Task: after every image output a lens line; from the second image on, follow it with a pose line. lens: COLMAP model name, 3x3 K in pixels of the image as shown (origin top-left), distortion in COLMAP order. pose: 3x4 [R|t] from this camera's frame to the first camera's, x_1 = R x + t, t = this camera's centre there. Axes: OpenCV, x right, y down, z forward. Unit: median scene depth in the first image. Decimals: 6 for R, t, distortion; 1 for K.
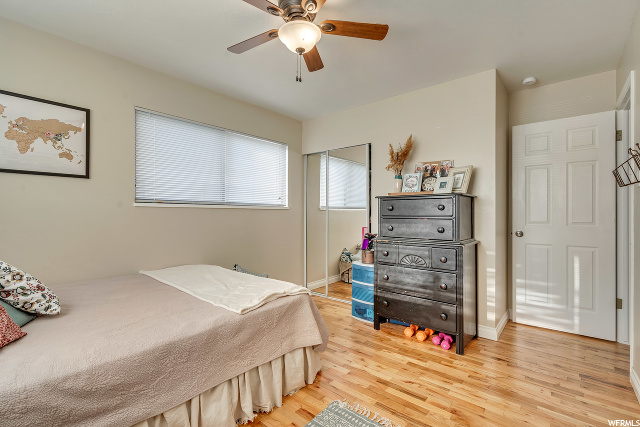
lens RADIAL K [[294.2, 0, 323.4], [0, 294.2, 214.4], [0, 0, 1]] dist [0.001464, 0.000049]
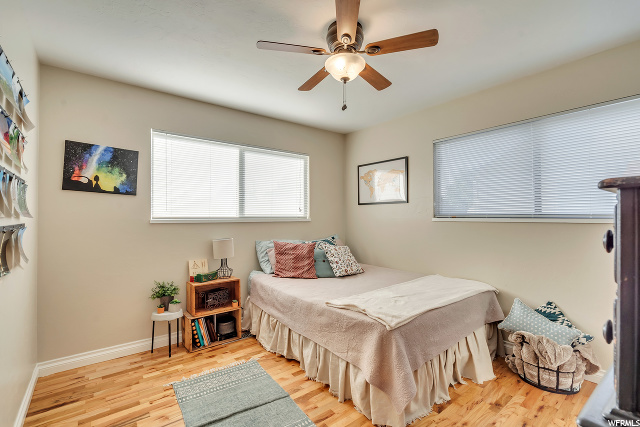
lens RADIAL K [[294.2, 0, 323.4], [0, 294.2, 214.4], [0, 0, 1]] dist [0.001464, 0.000049]
pose [[-0.195901, -0.008614, -0.980586, 0.925416], [0.000952, 0.999959, -0.008975, -0.060981], [0.980623, -0.002692, -0.195884, 1.081005]]
